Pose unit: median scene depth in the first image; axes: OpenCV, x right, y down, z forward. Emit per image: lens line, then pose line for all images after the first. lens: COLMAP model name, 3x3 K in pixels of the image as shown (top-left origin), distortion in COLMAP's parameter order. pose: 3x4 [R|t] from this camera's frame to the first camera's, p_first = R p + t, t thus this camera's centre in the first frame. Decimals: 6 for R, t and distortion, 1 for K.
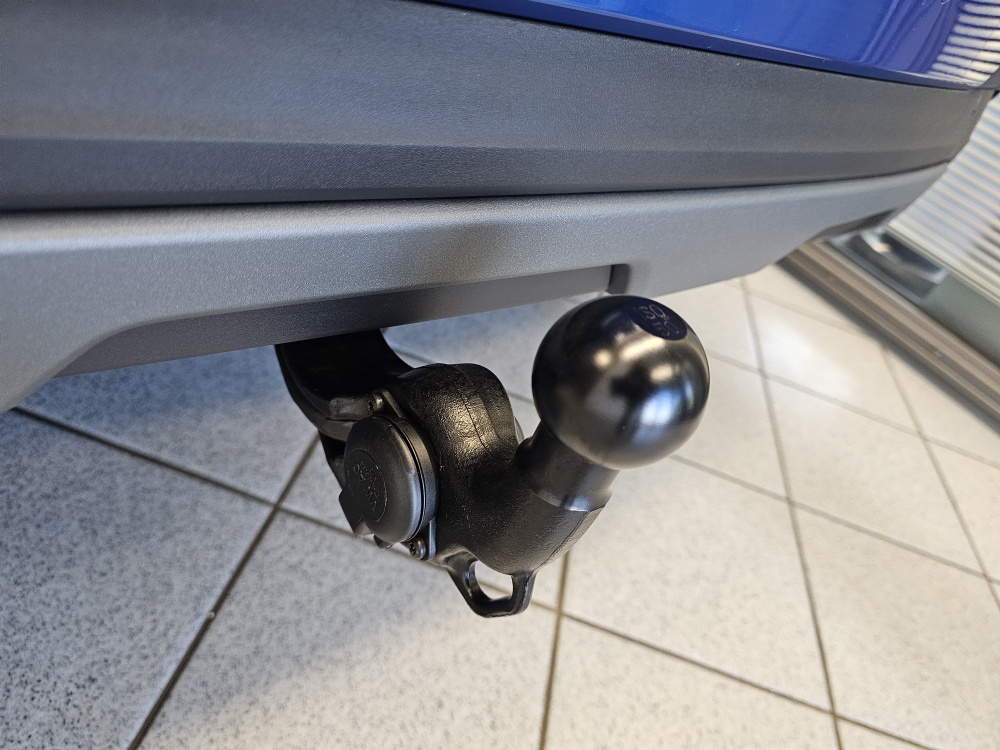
lens RADIAL K [[664.3, 0, 500.0], [0, 664.3, 375.0], [0, 0, 1]] dist [0.068720, -0.073563]
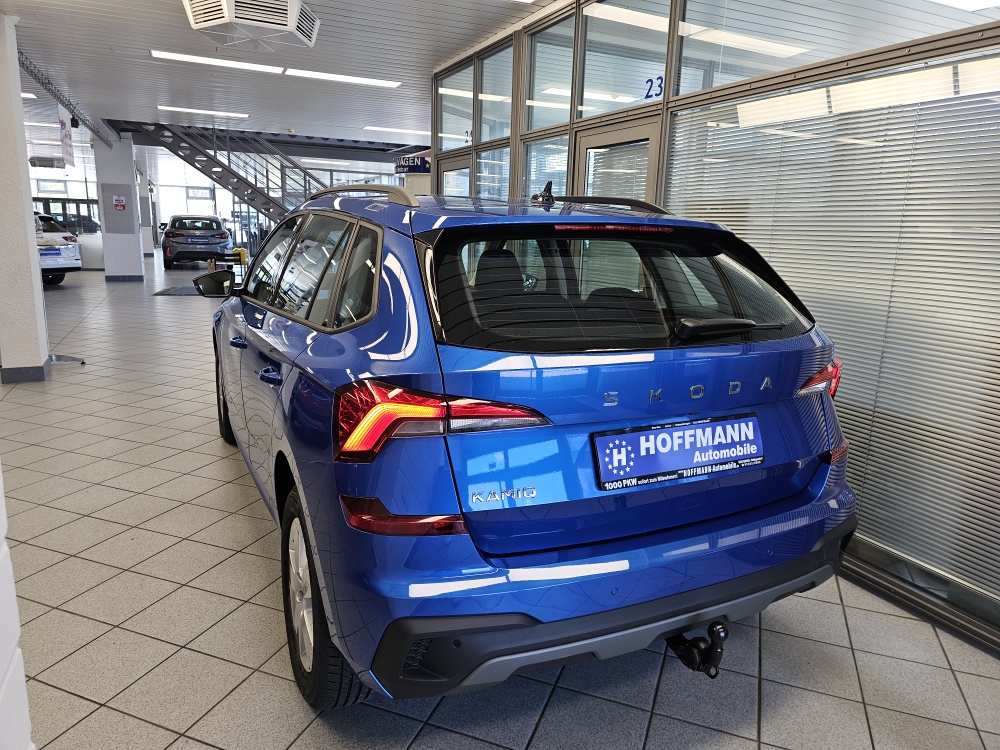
lens RADIAL K [[665.0, 0, 512.0], [0, 665.0, 369.4], [0, 0, 1]] dist [0.000630, -0.003775]
pose [[0.944191, -0.250053, -0.214422, 0.101004], [0.108016, 0.849994, -0.515600, 0.357089], [0.311185, 0.463664, 0.829566, -2.400557]]
